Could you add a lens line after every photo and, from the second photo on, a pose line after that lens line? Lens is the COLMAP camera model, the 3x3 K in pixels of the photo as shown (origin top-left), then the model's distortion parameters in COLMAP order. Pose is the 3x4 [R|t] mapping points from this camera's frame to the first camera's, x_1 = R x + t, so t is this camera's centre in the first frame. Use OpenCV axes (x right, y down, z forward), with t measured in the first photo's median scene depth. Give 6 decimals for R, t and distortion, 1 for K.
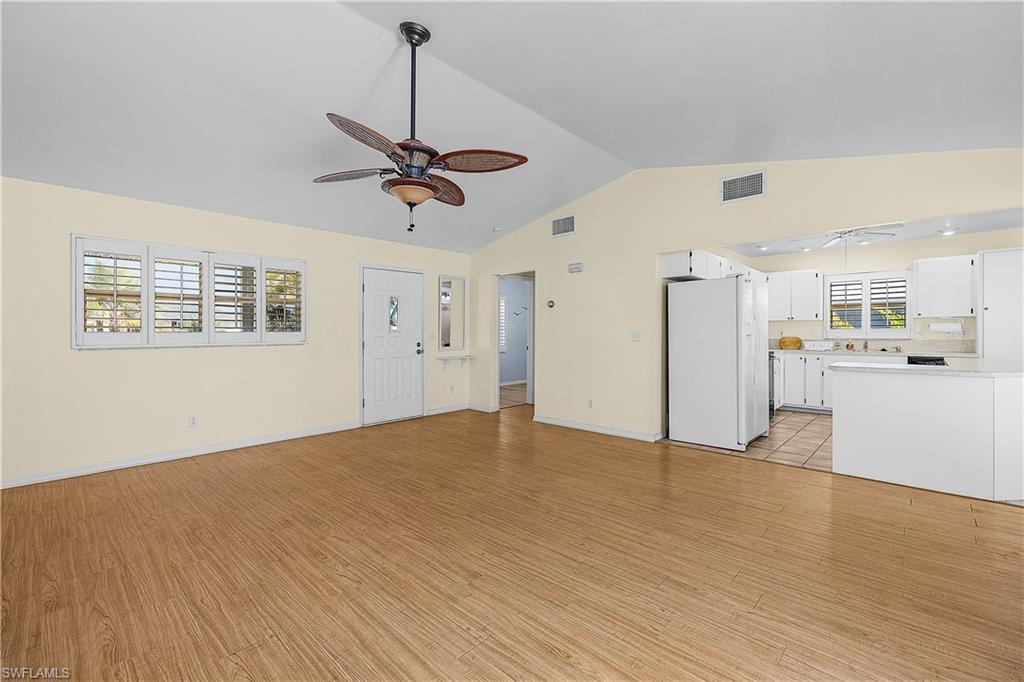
lens RADIAL K [[437.5, 0, 511.9], [0, 437.5, 328.2], [0, 0, 1]] dist [0.001225, 0.000283]
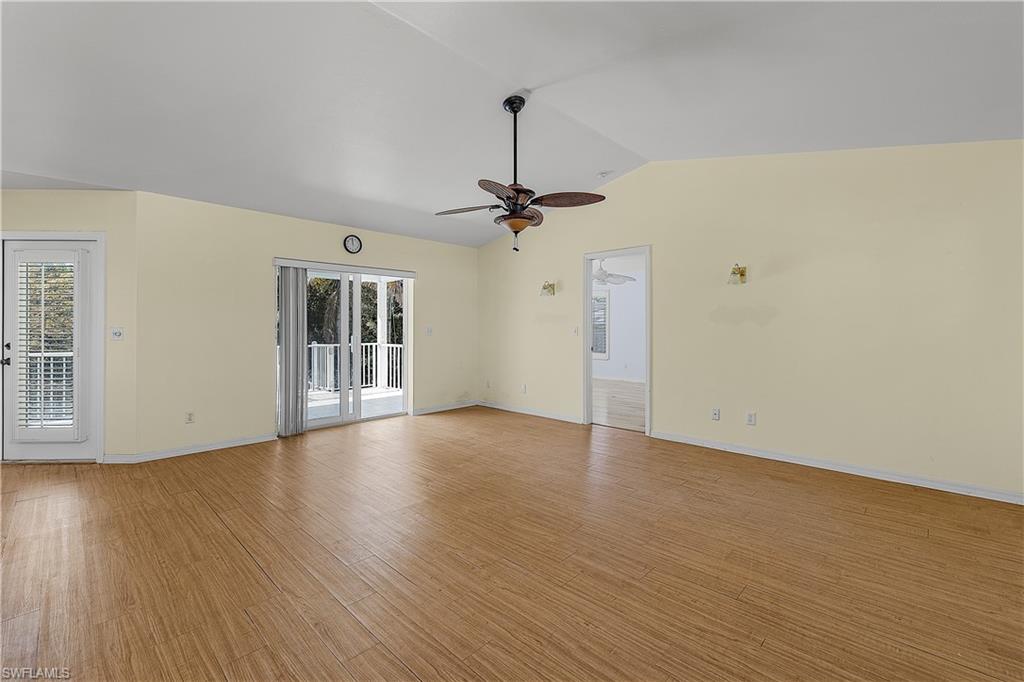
lens RADIAL K [[437.5, 0, 511.9], [0, 437.5, 328.2], [0, 0, 1]] dist [0.001225, 0.000283]
pose [[-0.999862, 0.003635, 0.016216, -0.171905], [0.003589, 0.999989, -0.002873, 0.013066], [-0.016226, -0.002814, -0.999864, 1.658509]]
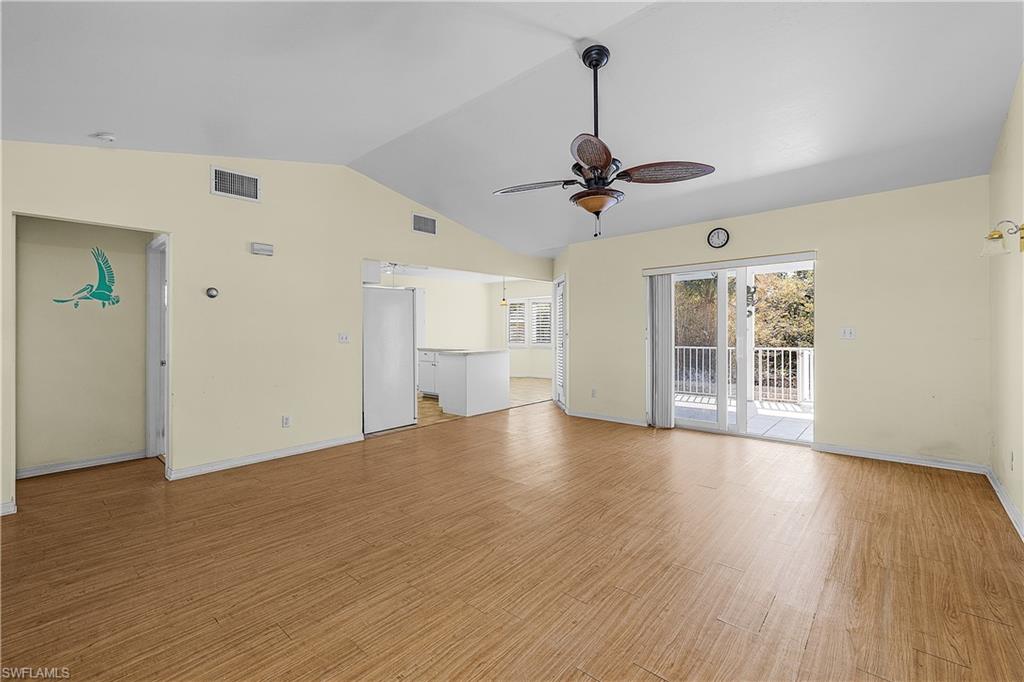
lens RADIAL K [[437.5, 0, 511.9], [0, 437.5, 328.2], [0, 0, 1]] dist [0.001225, 0.000283]
pose [[-0.029425, 0.008060, 0.999535, -0.931529], [0.003979, 0.999961, -0.007947, 0.010065], [-0.999559, 0.003743, -0.029455, 0.880650]]
